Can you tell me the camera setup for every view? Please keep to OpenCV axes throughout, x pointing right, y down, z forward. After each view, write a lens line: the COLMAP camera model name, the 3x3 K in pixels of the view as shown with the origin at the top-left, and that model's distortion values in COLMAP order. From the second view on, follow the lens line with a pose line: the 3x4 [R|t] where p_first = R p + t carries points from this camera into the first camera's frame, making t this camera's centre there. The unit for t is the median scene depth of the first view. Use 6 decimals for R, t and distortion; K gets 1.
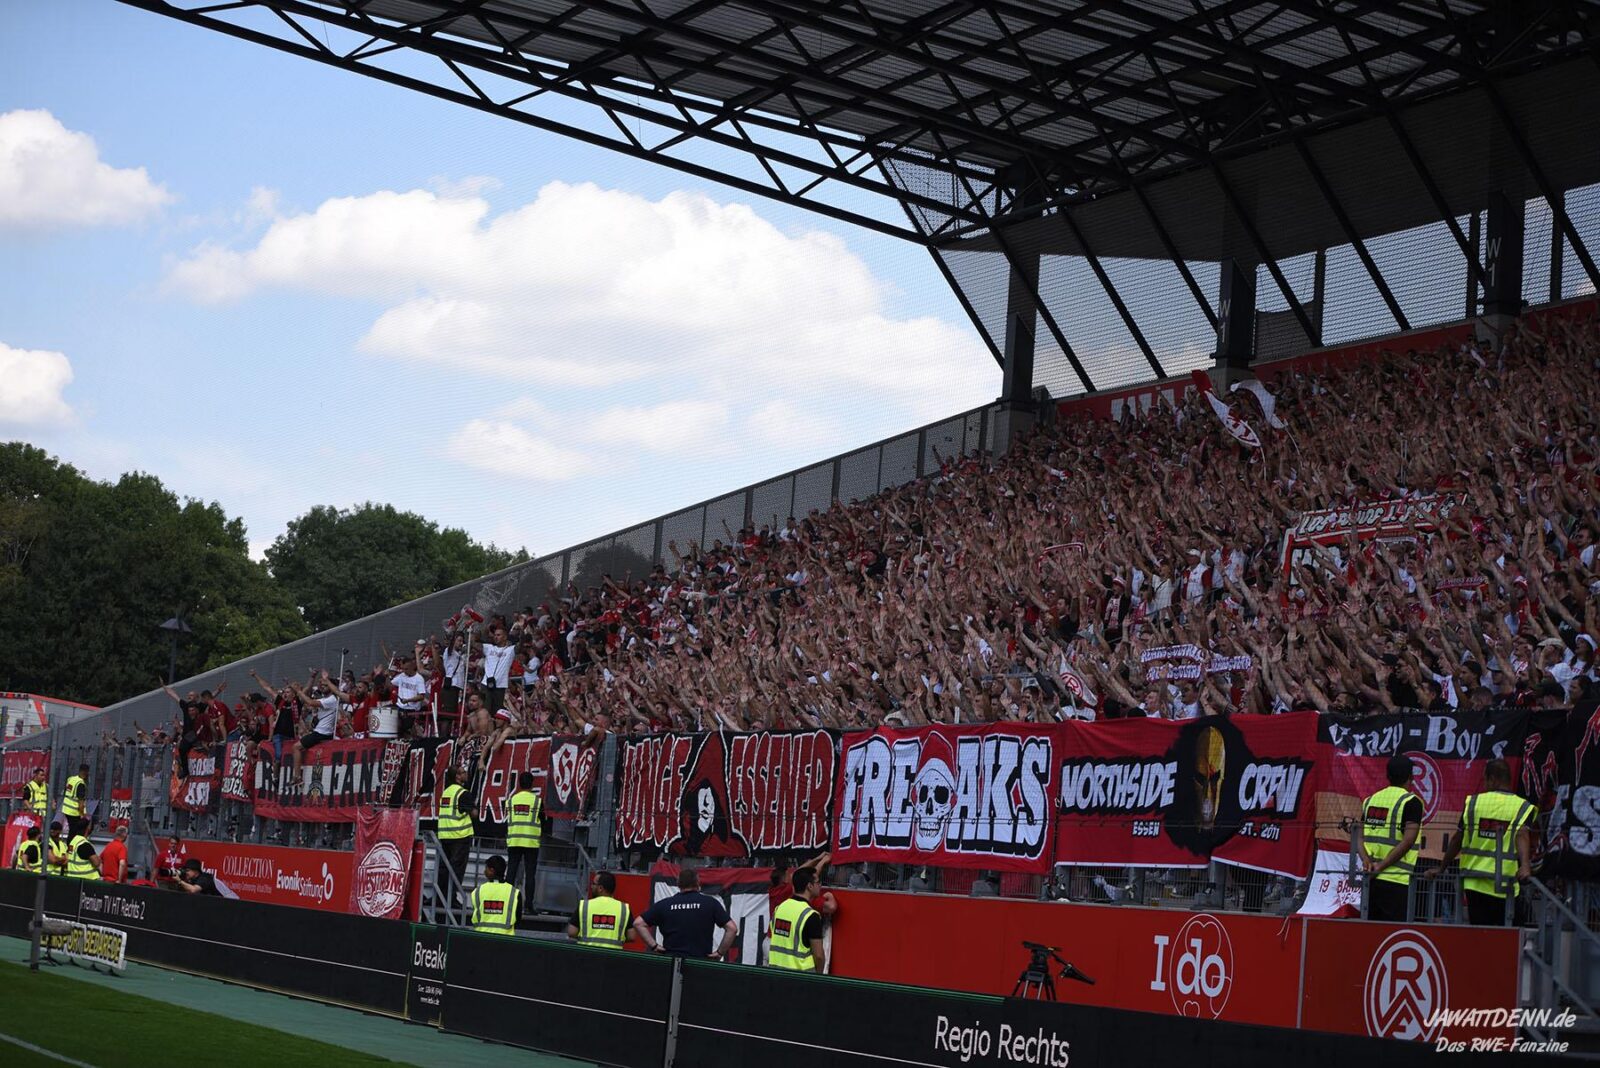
lens RADIAL K [[2980.4, 0, 800.0], [0, 2980.4, 534.0], [0, 0, 1]] dist [-0.192795, 0.138002]
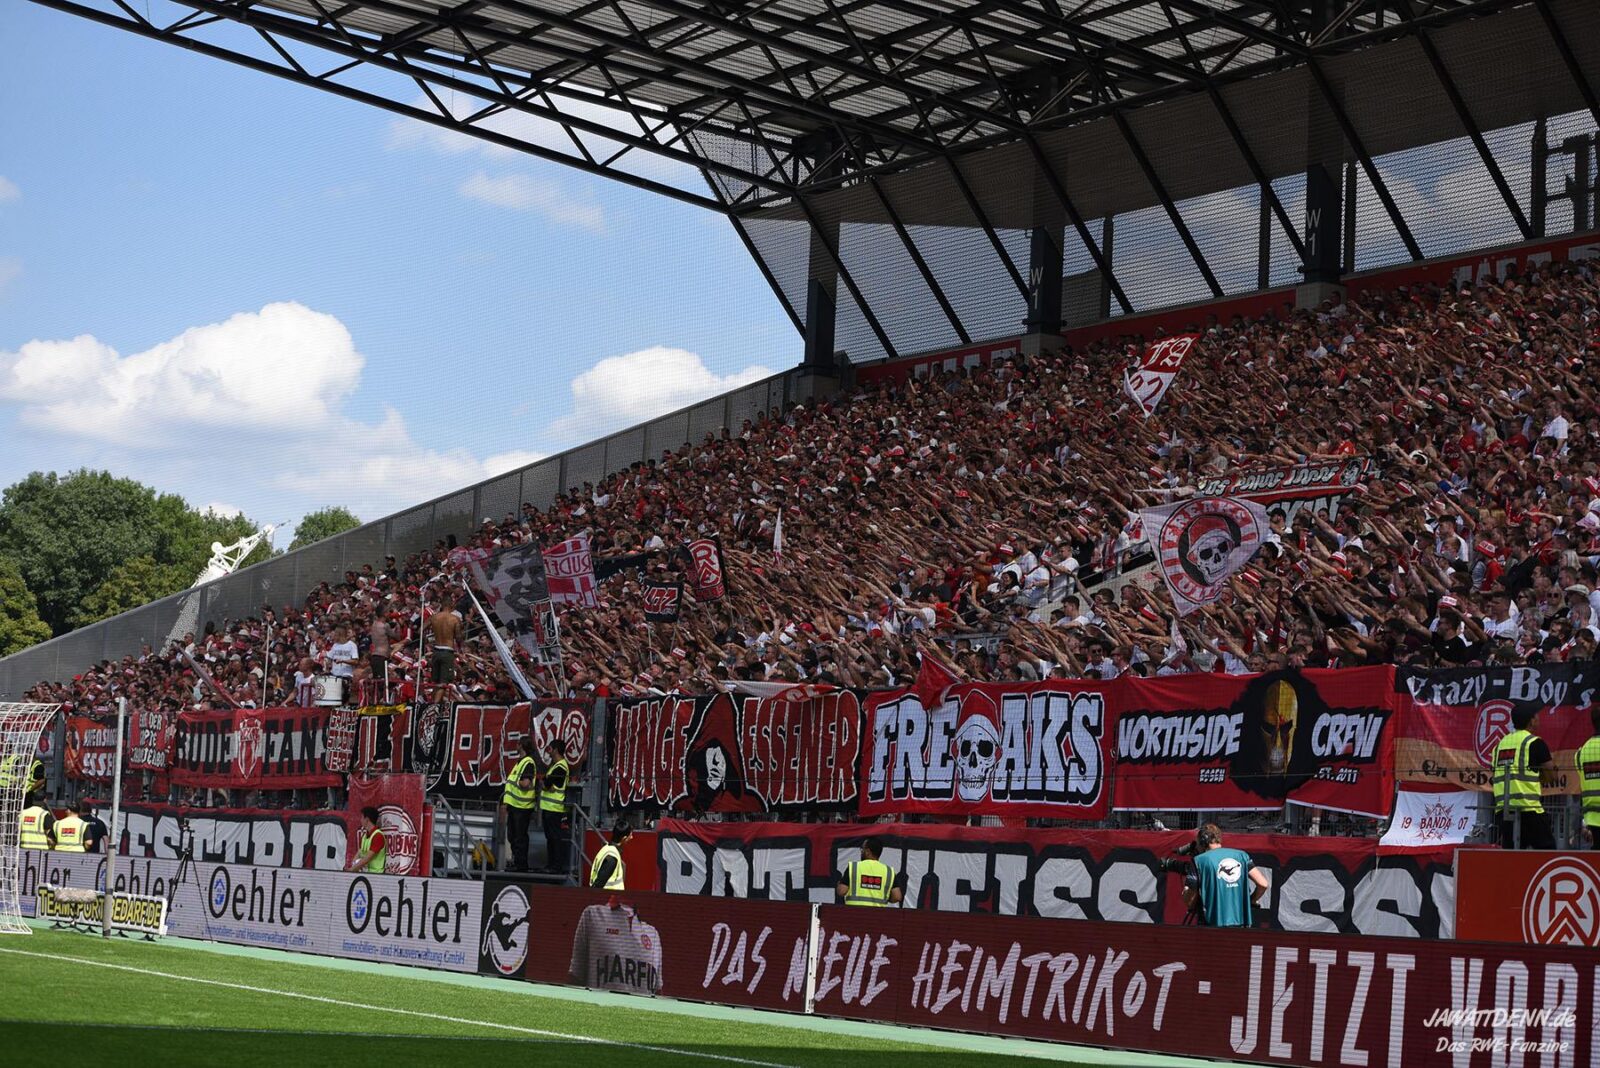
lens RADIAL K [[2980.4, 0, 800.0], [0, 2980.4, 534.0], [0, 0, 1]] dist [-0.192795, 0.138002]
pose [[0.994692, -0.011846, 0.102216, -0.109492], [0.010460, 0.999846, 0.014084, -0.004430], [-0.102367, -0.012940, 0.994663, -0.047369]]
